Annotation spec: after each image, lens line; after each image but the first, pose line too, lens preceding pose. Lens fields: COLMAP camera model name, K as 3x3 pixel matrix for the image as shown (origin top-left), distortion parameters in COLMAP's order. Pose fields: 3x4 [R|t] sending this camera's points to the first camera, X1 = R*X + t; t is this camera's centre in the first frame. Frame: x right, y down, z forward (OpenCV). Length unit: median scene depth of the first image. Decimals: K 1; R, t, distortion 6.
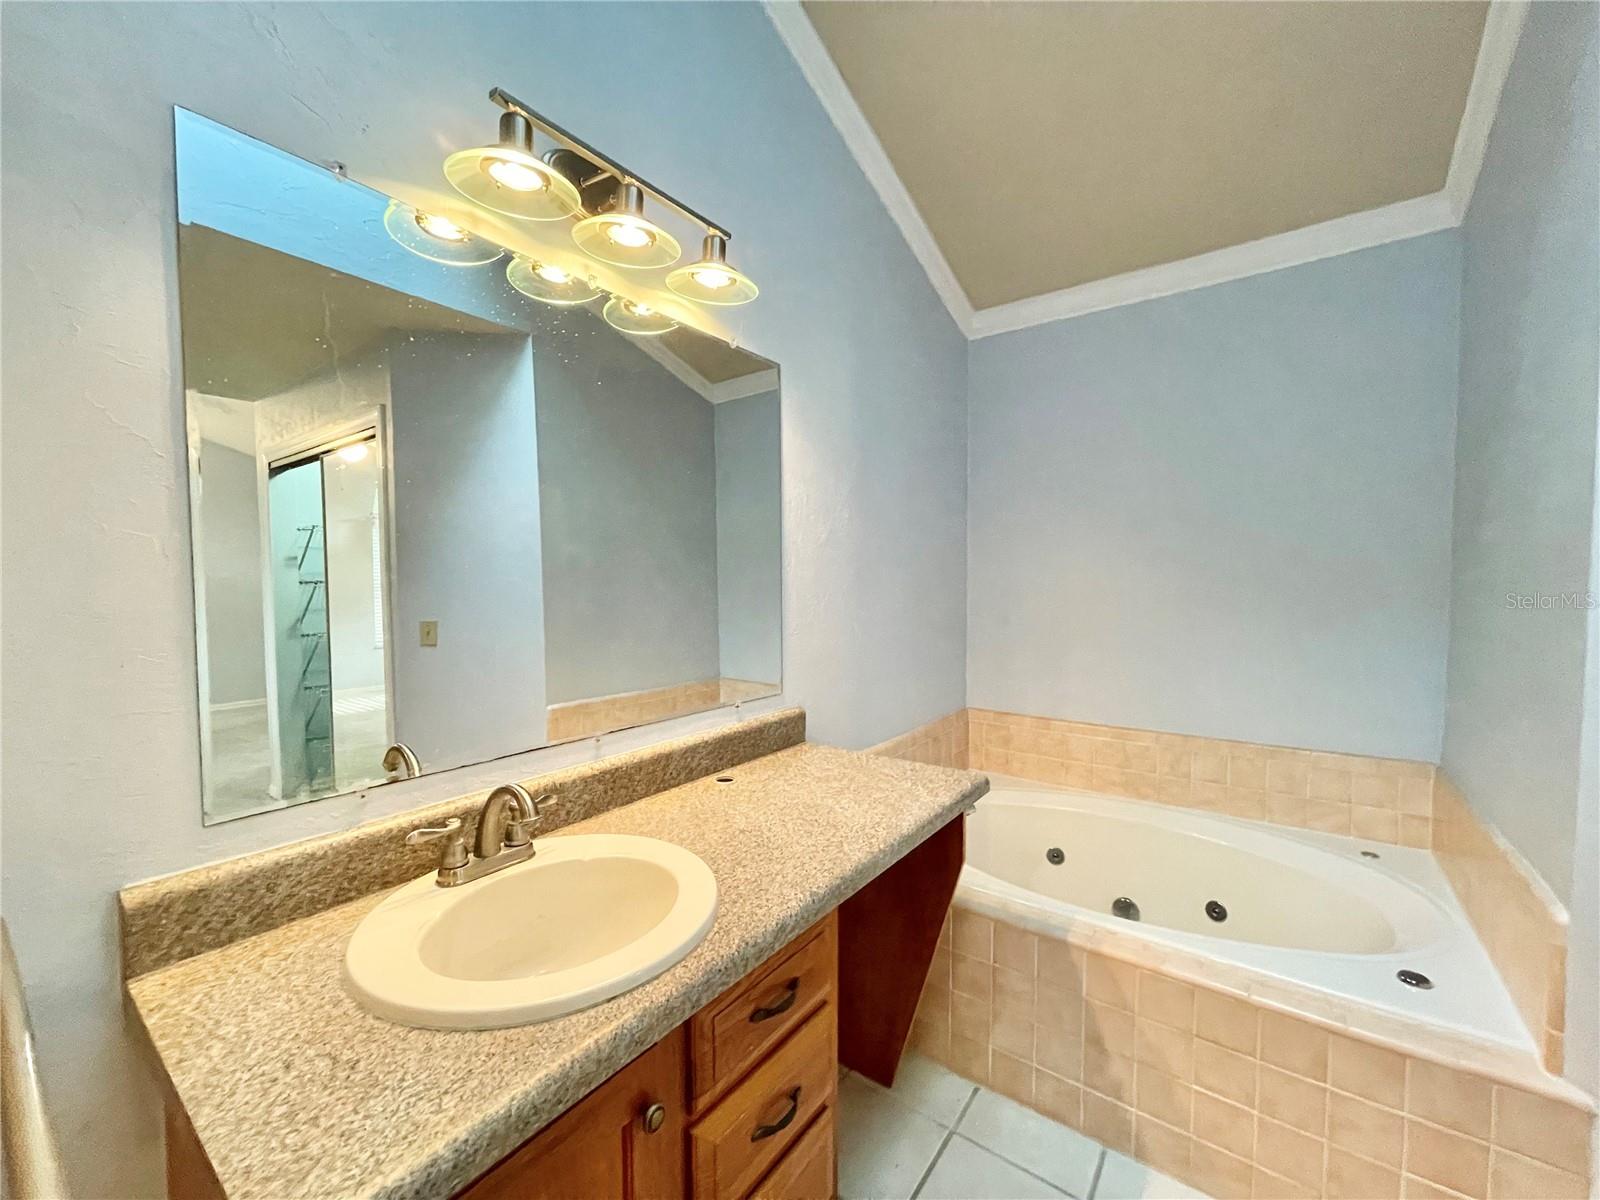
lens RADIAL K [[645.0, 0, 795.2], [0, 645.0, 607.3], [0, 0, 1]] dist [-0.001772, -0.000378]
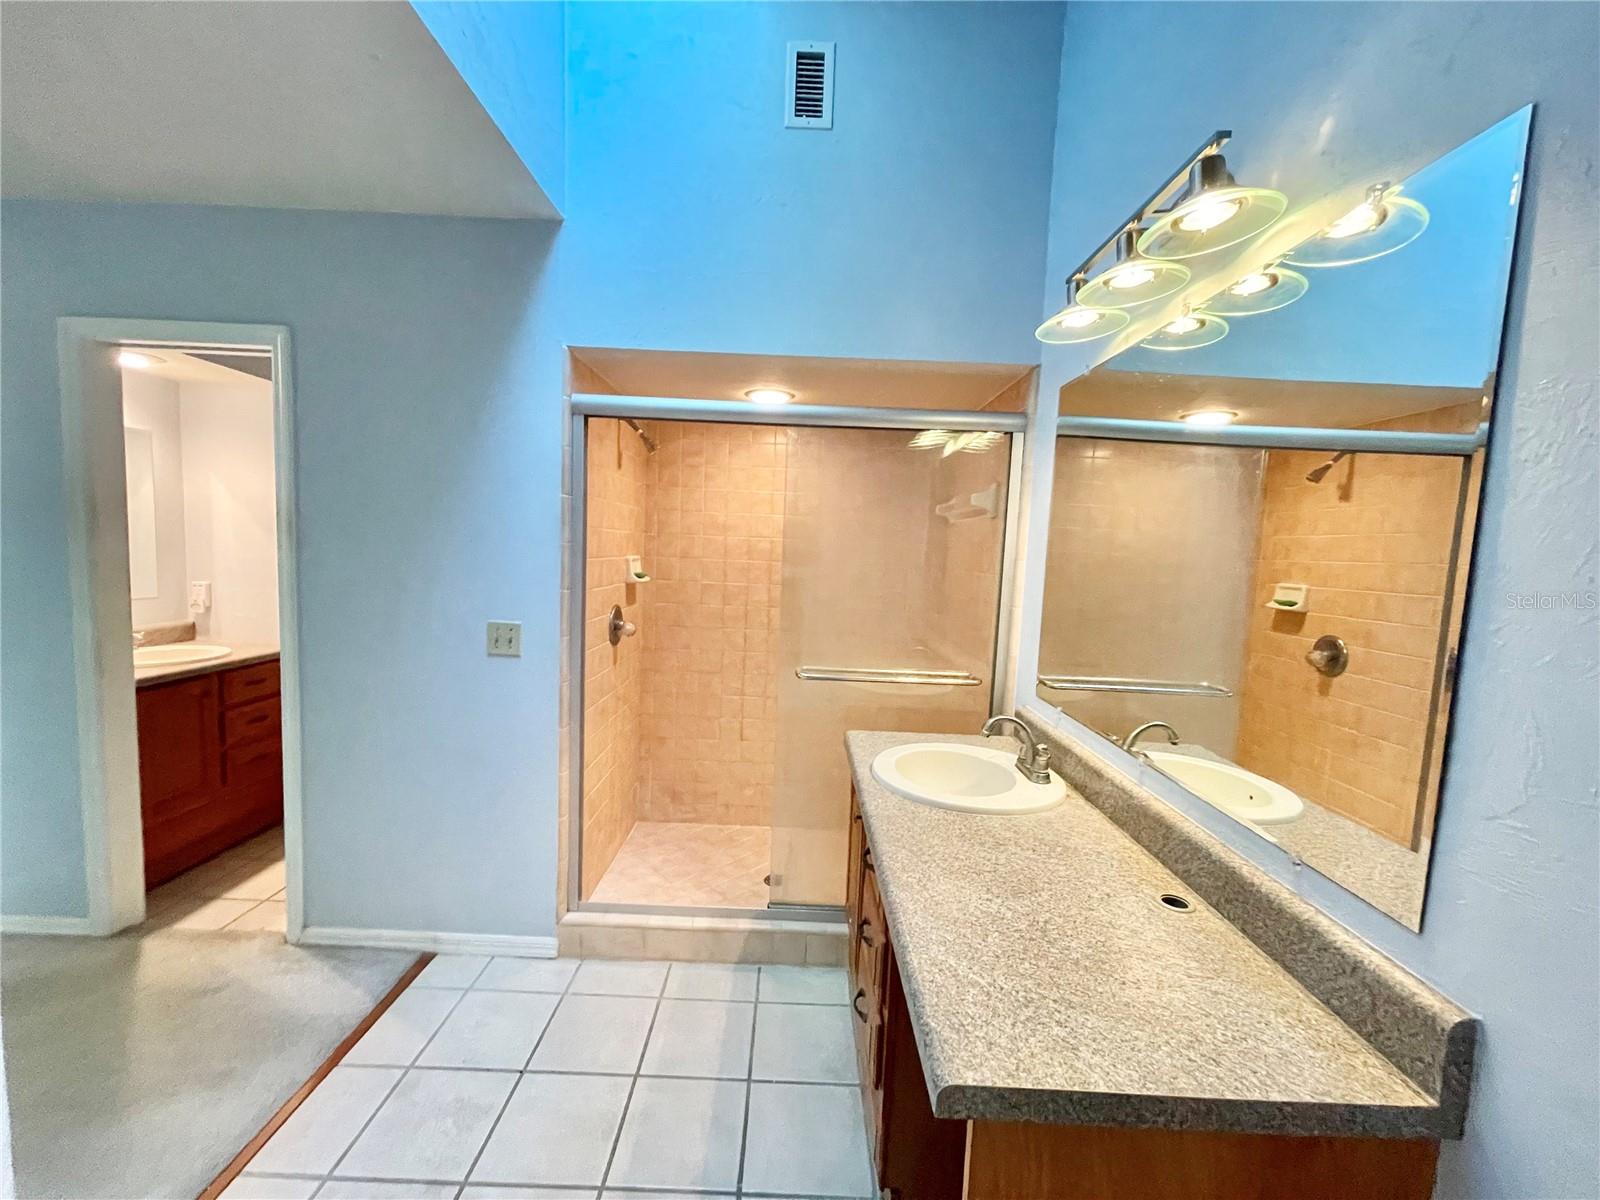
lens RADIAL K [[645.0, 0, 795.2], [0, 645.0, 607.3], [0, 0, 1]] dist [-0.001772, -0.000378]
pose [[-0.800485, 0.024253, -0.598862, 0.651485], [-0.066424, 0.989436, 0.128857, -0.121039], [0.595661, 0.142927, -0.790418, 1.269281]]
